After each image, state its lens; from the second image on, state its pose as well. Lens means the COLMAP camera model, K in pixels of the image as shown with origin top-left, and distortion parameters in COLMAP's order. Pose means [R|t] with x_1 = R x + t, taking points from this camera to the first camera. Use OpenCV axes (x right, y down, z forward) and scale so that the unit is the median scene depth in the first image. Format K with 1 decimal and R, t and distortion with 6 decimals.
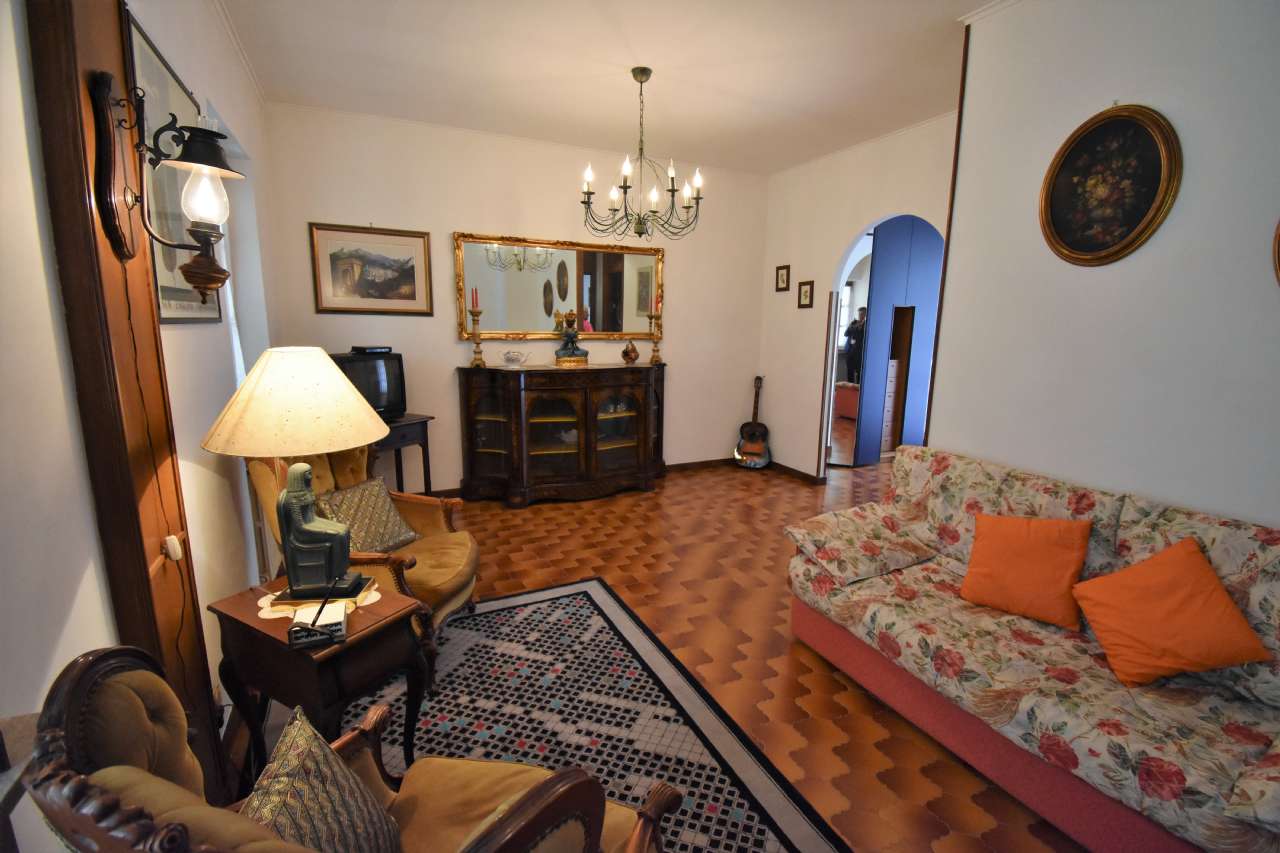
lens RADIAL K [[558.7, 0, 639.4], [0, 558.7, 422.3], [0, 0, 1]] dist [-0.000980, -0.000056]
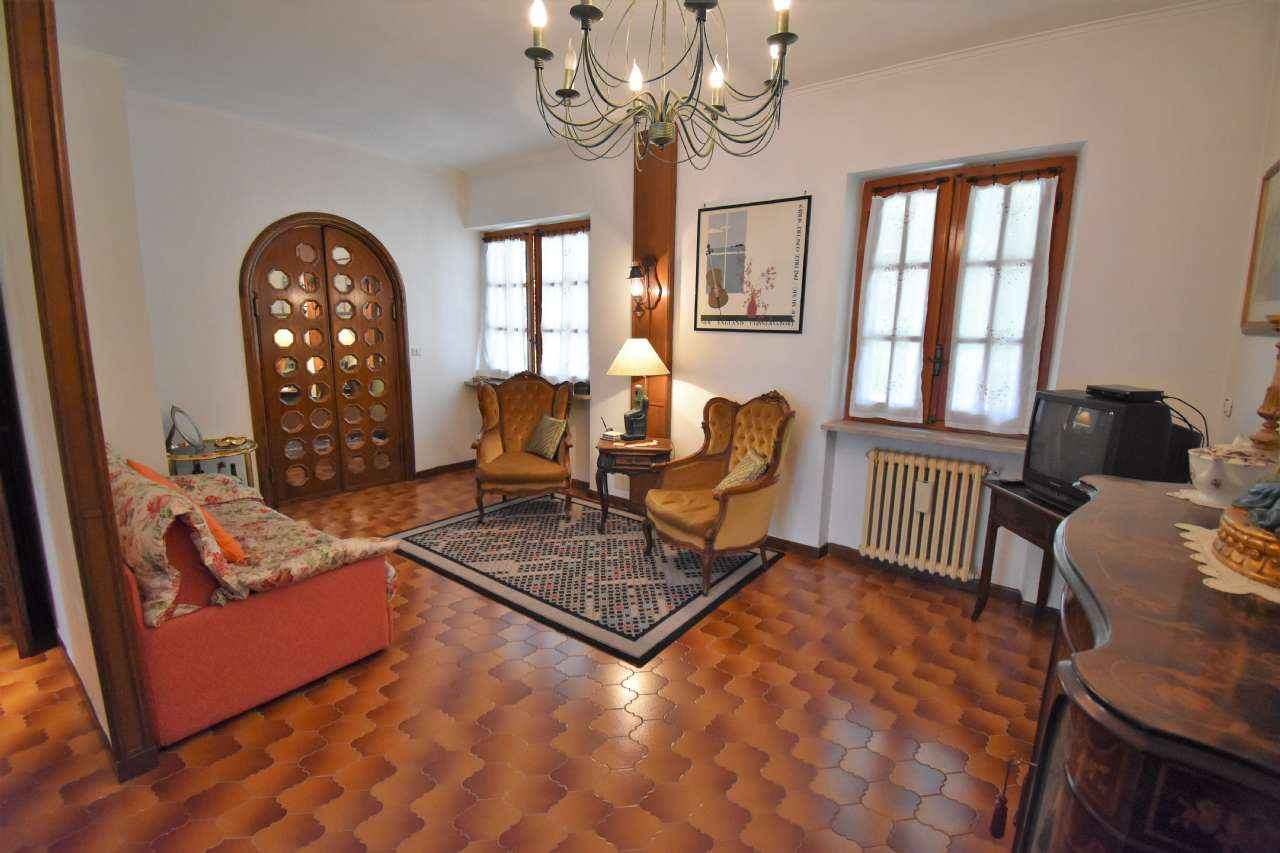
lens RADIAL K [[558.7, 0, 640.4], [0, 558.7, 424.3], [0, 0, 1]] dist [-0.000980, -0.000056]
pose [[-0.890543, 0.041046, -0.453043, 0.330011], [-0.116936, 0.941798, 0.315187, -0.342587], [0.439611, 0.333665, -0.833912, 1.970887]]
